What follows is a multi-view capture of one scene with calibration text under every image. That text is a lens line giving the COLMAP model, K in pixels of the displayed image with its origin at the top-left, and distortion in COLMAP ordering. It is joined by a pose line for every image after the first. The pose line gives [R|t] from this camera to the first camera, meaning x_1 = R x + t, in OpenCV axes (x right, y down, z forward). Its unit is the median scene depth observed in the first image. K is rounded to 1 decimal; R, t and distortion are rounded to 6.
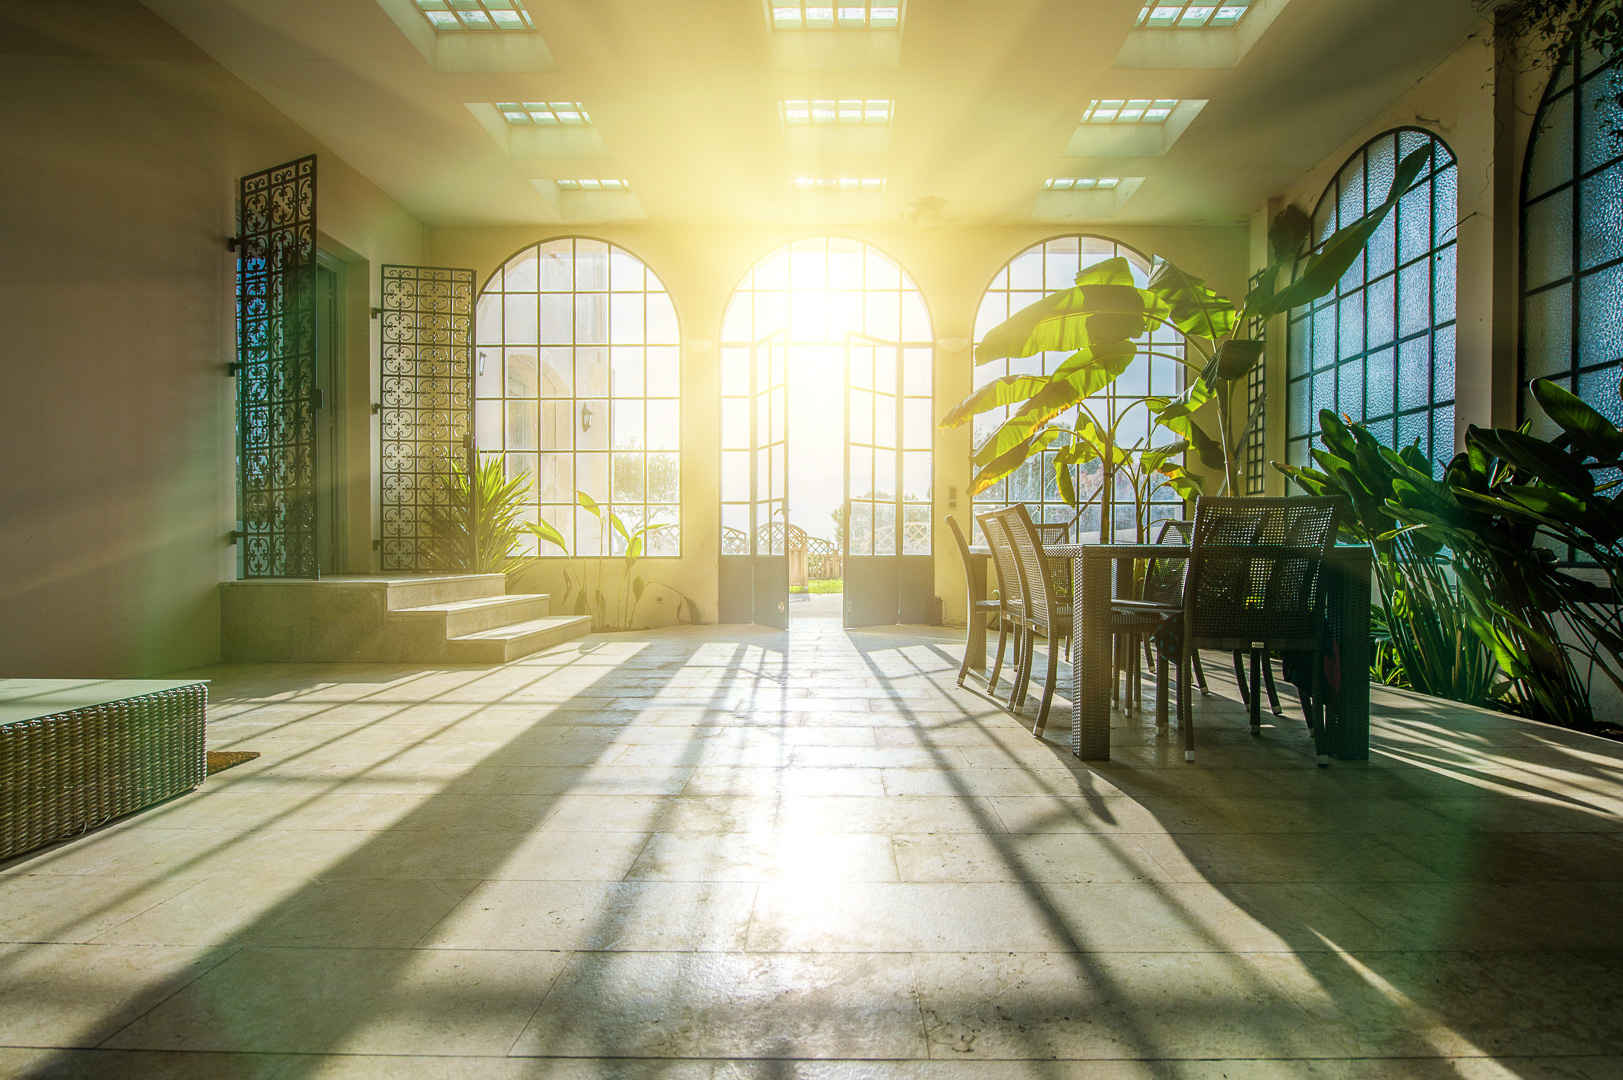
lens RADIAL K [[823.4, 0, 806.5], [0, 823.4, 566.5], [0, 0, 1]] dist [-0.001911, -0.005735]
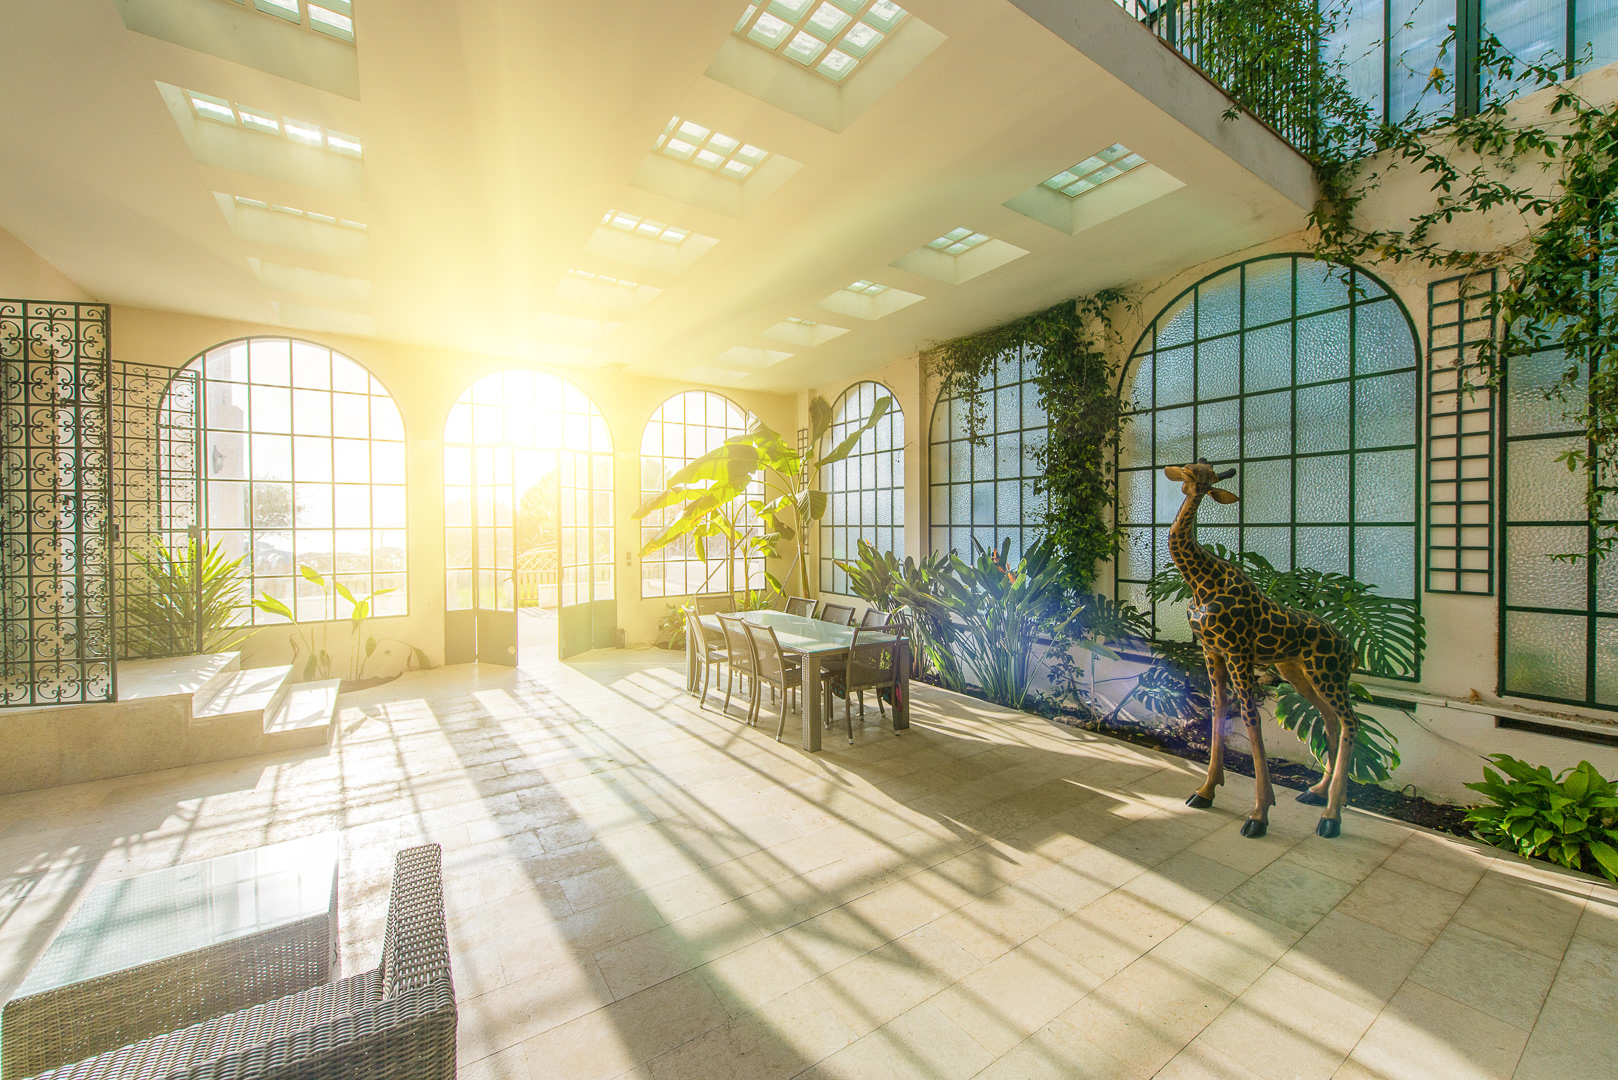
lens RADIAL K [[659.7, 0, 815.3], [0, 659.7, 534.8], [0, 0, 1]] dist [0.000774, -0.000279]
pose [[0.812852, -0.017632, 0.582204, -0.280157], [0.020891, 0.999781, 0.001112, -0.144973], [-0.582096, 0.011259, 0.813042, -0.175919]]
